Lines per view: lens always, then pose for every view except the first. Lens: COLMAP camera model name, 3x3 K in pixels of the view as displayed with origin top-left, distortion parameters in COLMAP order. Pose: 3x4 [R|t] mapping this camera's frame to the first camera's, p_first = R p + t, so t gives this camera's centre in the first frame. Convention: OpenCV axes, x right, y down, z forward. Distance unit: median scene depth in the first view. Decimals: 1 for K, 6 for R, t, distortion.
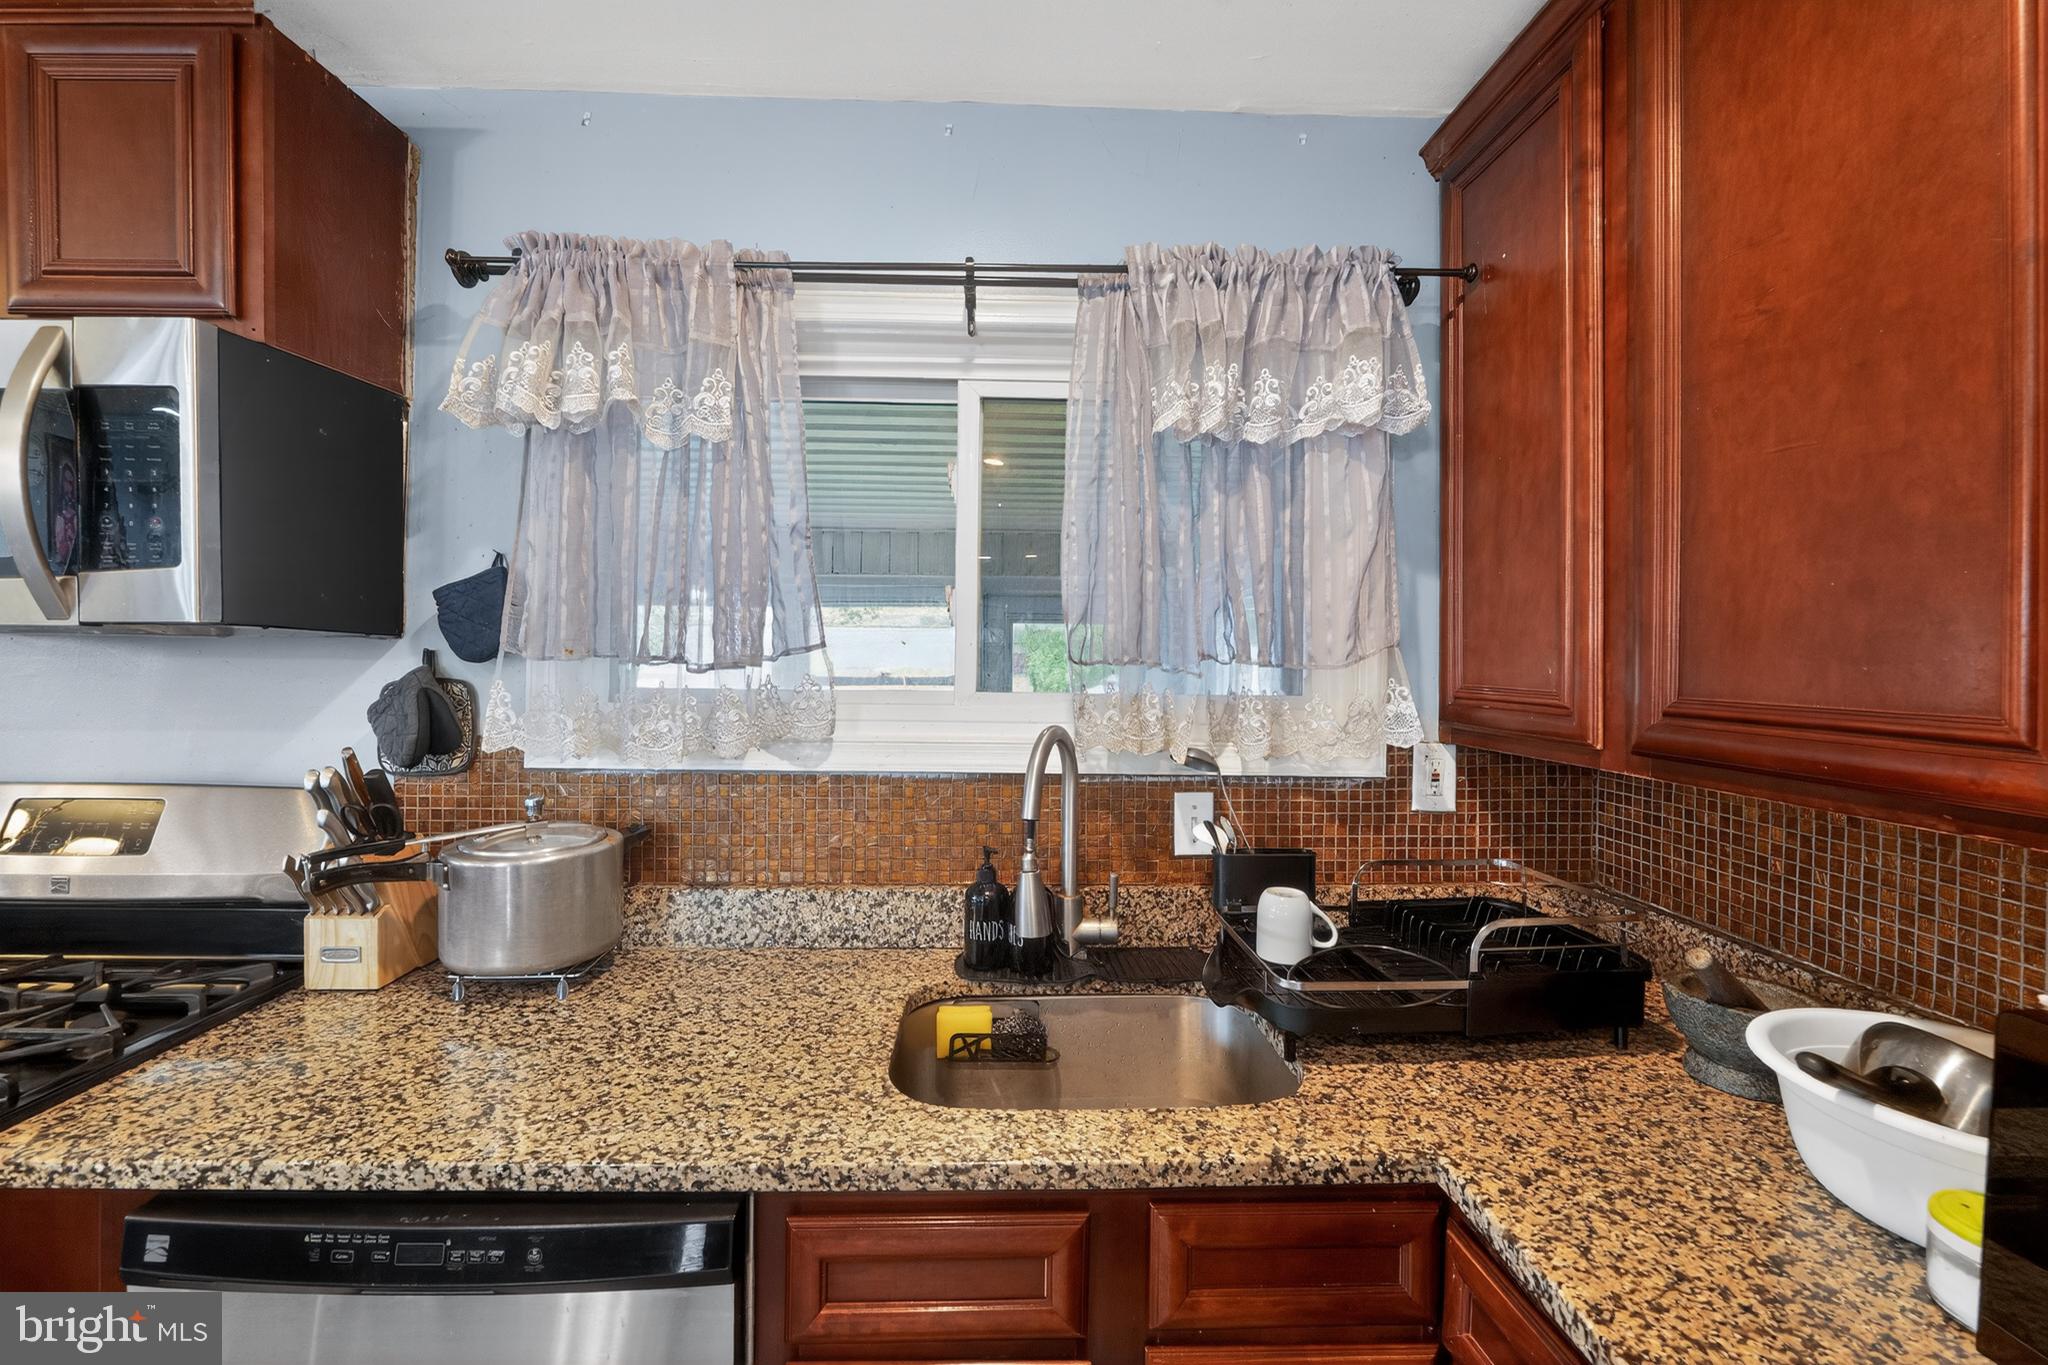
lens RADIAL K [[858.8, 0, 1015.3], [0, 858.8, 655.4], [0, 0, 1]] dist [-0.001513, -0.000140]
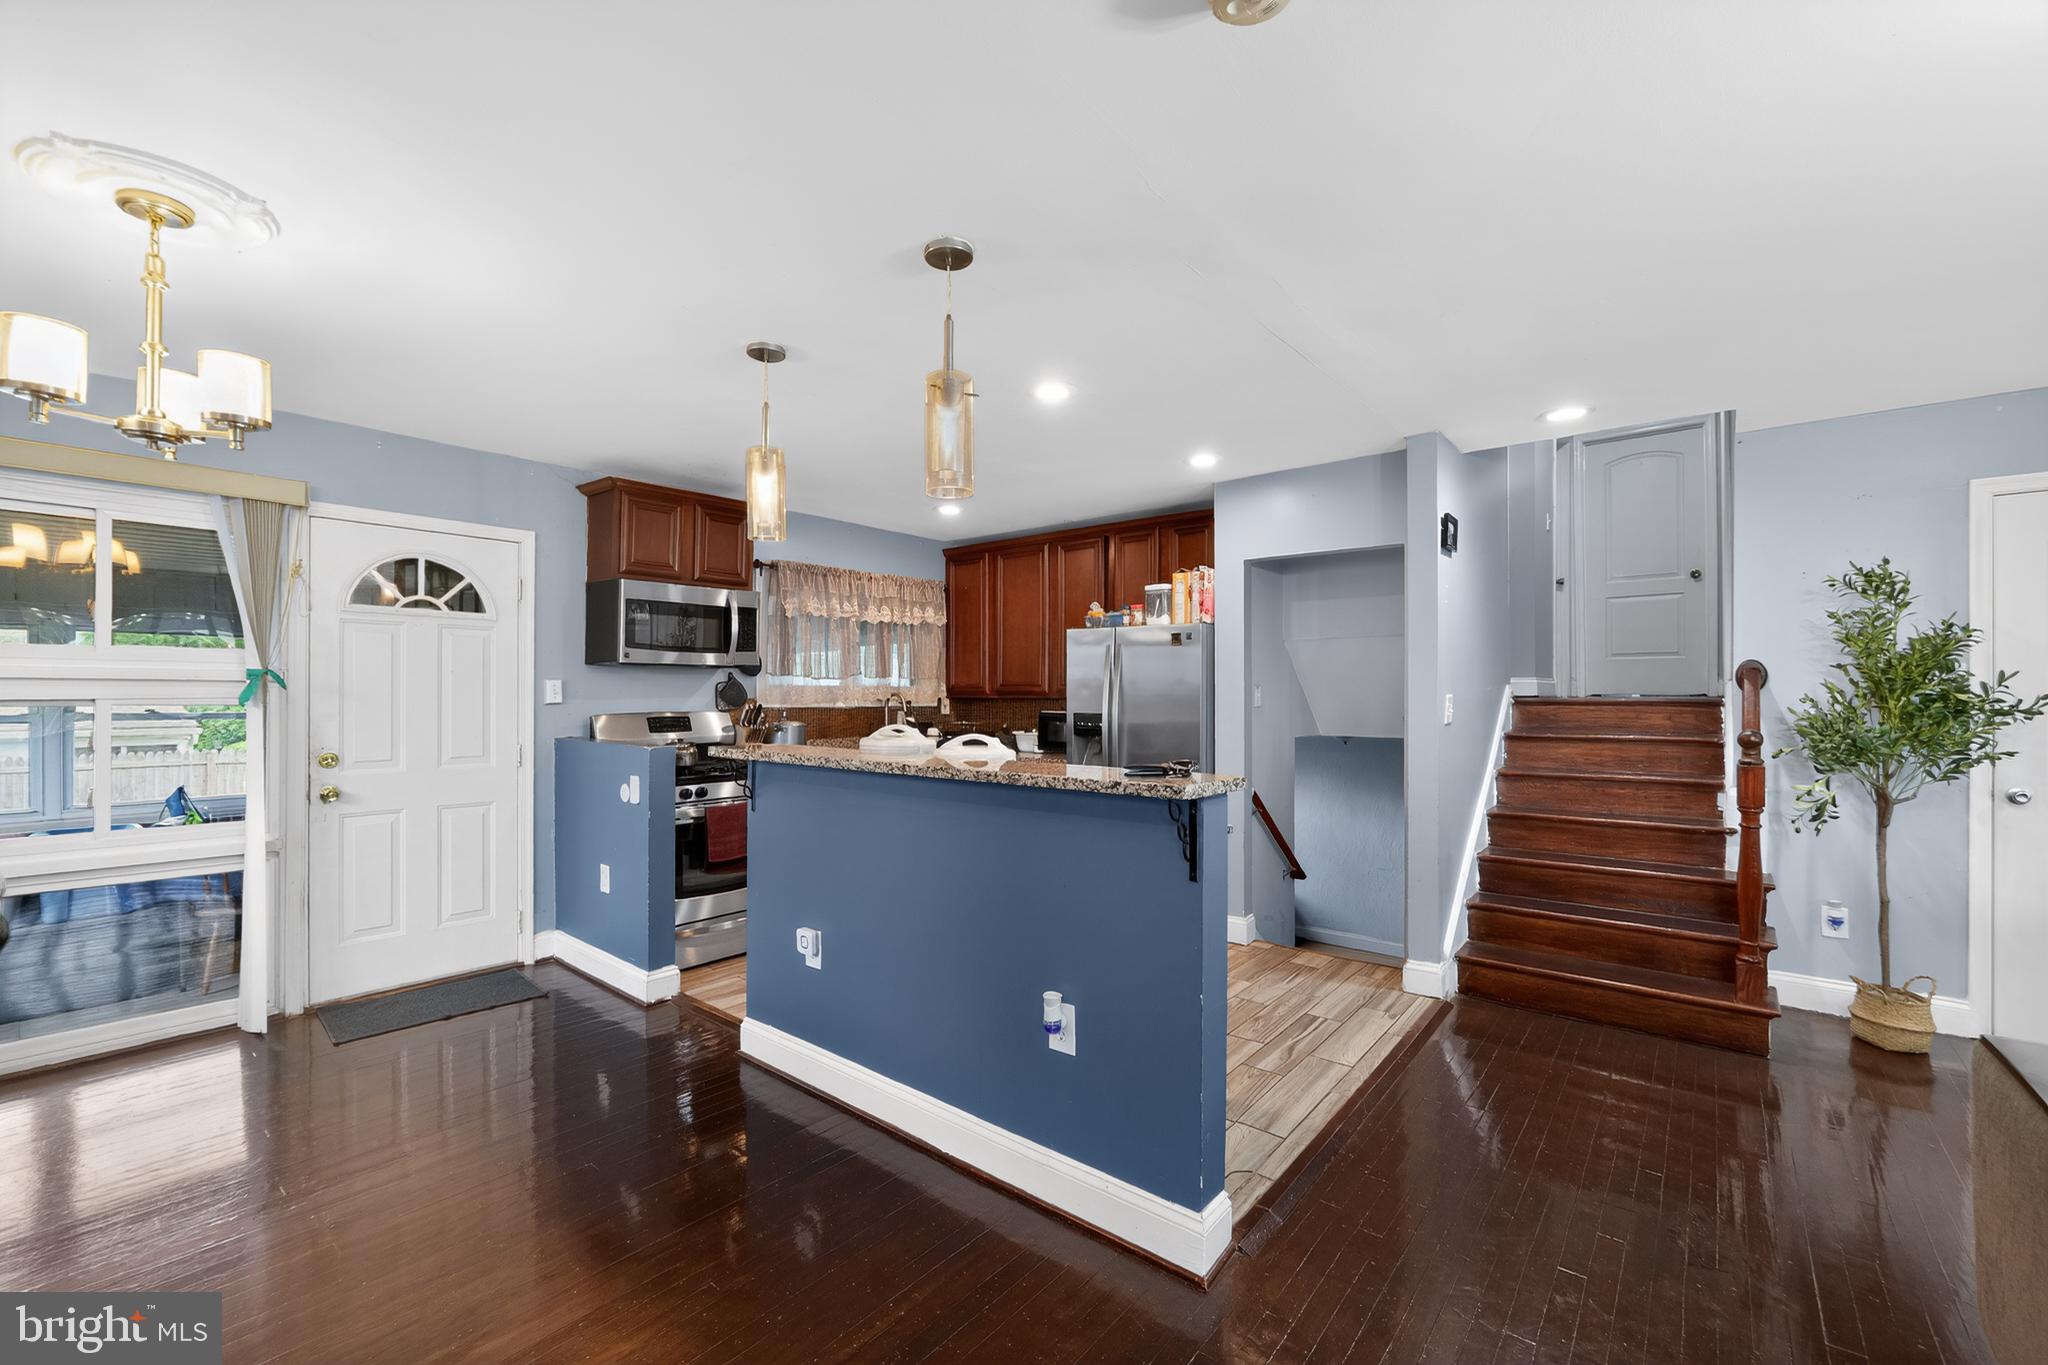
lens RADIAL K [[864.9, 0, 1007.5], [0, 864.9, 697.4], [0, 0, 1]] dist [-0.000416, -0.000118]
pose [[0.661019, -0.012452, 0.750266, -2.611915], [0.005358, 0.999915, 0.011874, 0.058075], [-0.750350, -0.003829, 0.661030, -2.112329]]
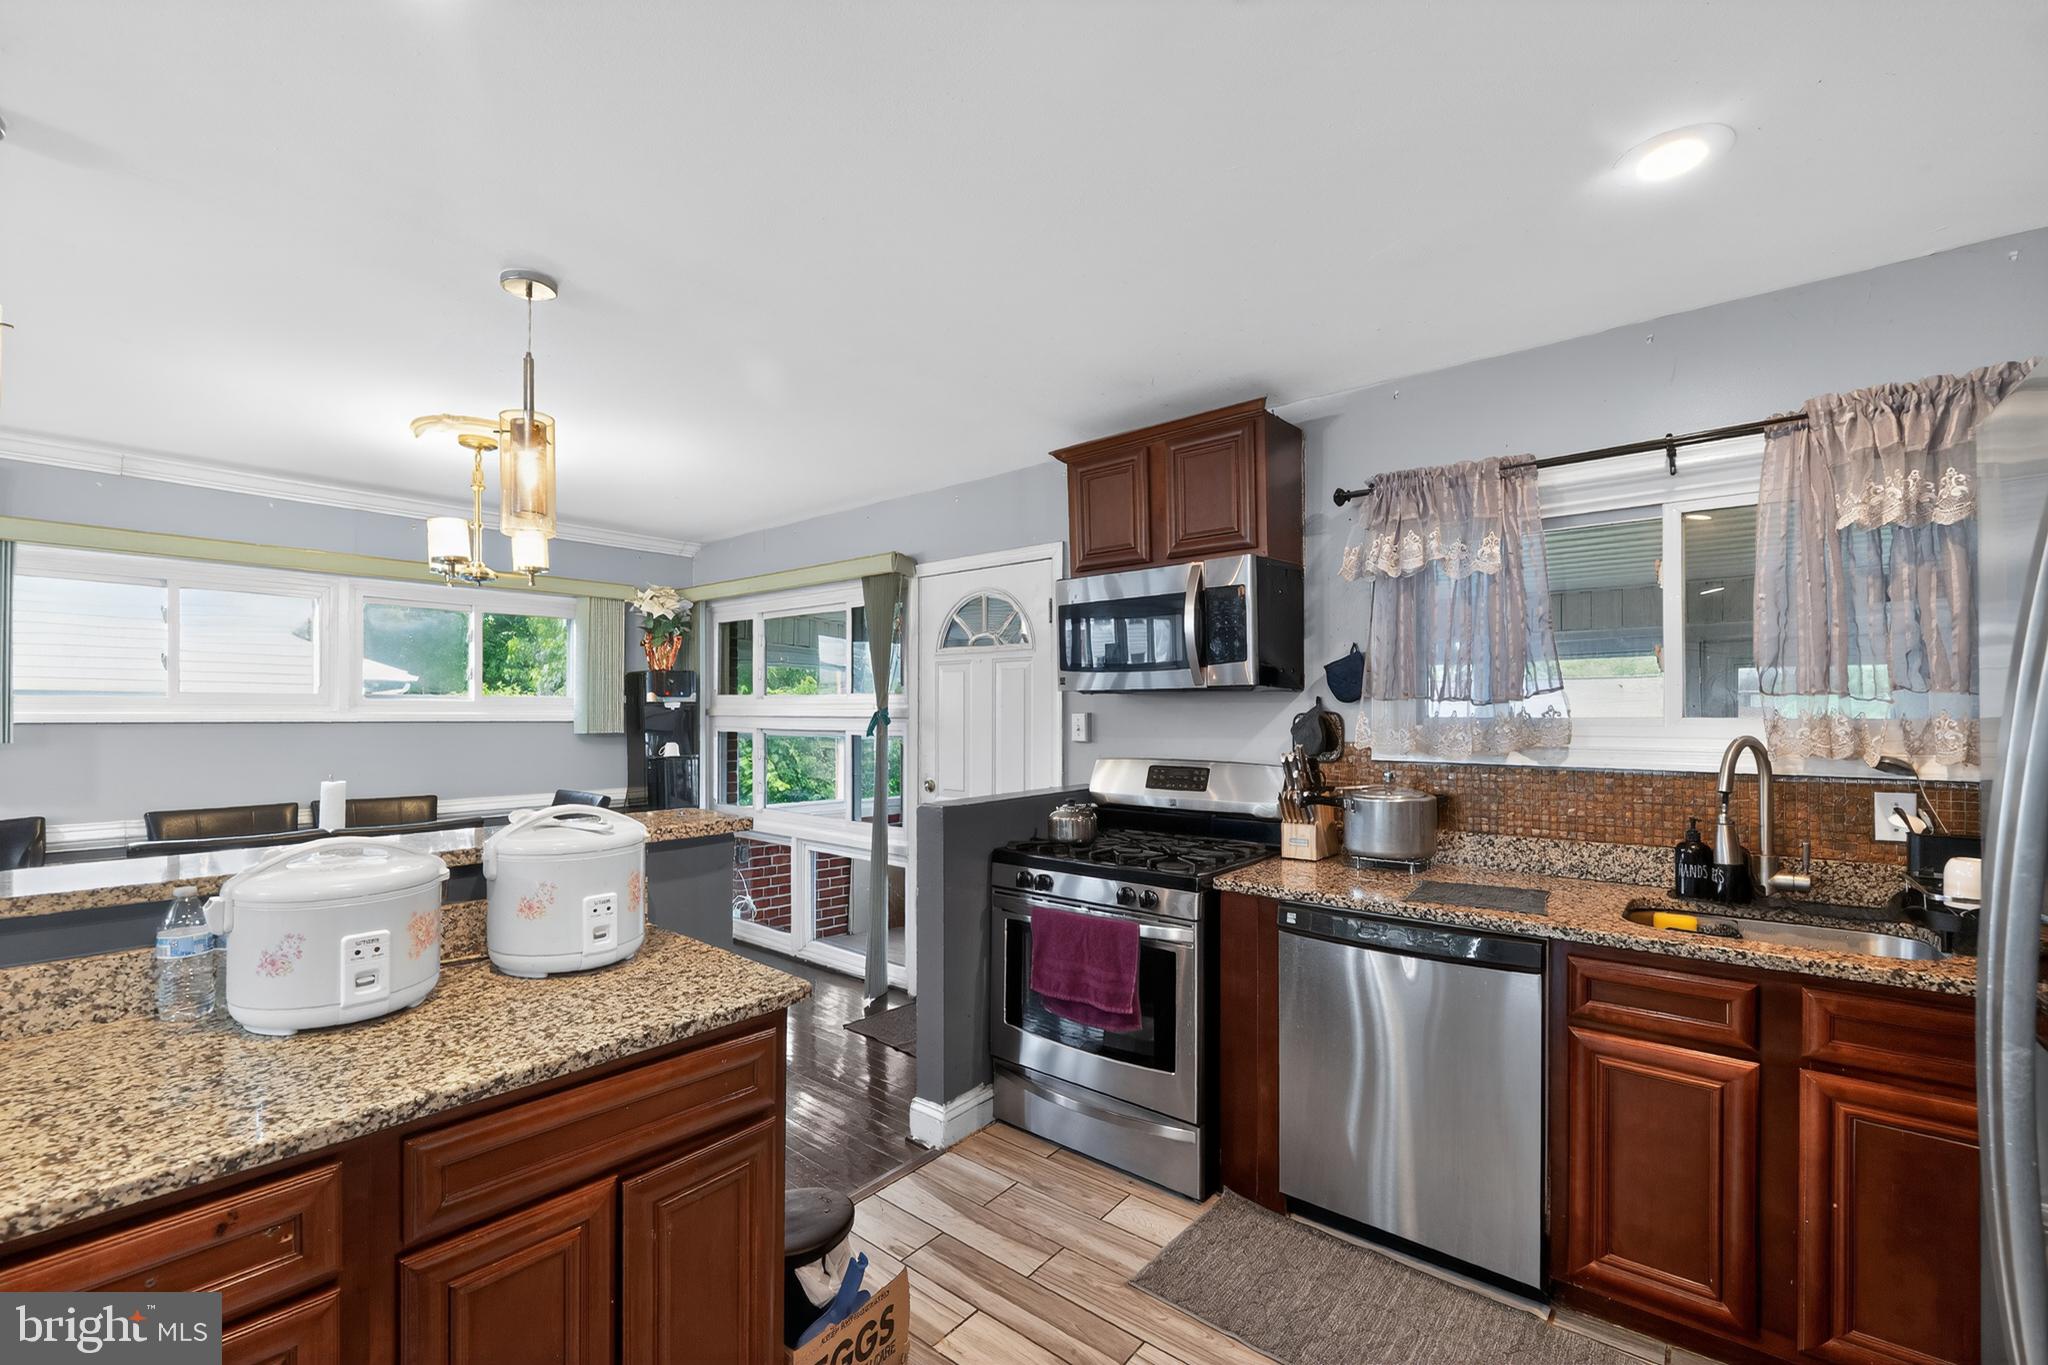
lens RADIAL K [[853.2, 0, 1007.6], [0, 853.2, 707.2], [0, 0, 1]] dist [-0.011009, 0.000202]
pose [[0.742901, -0.016345, -0.669201, 0.072256], [0.009469, 0.999858, -0.013910, 0.038179], [0.669334, 0.003997, 0.742951, -0.918629]]
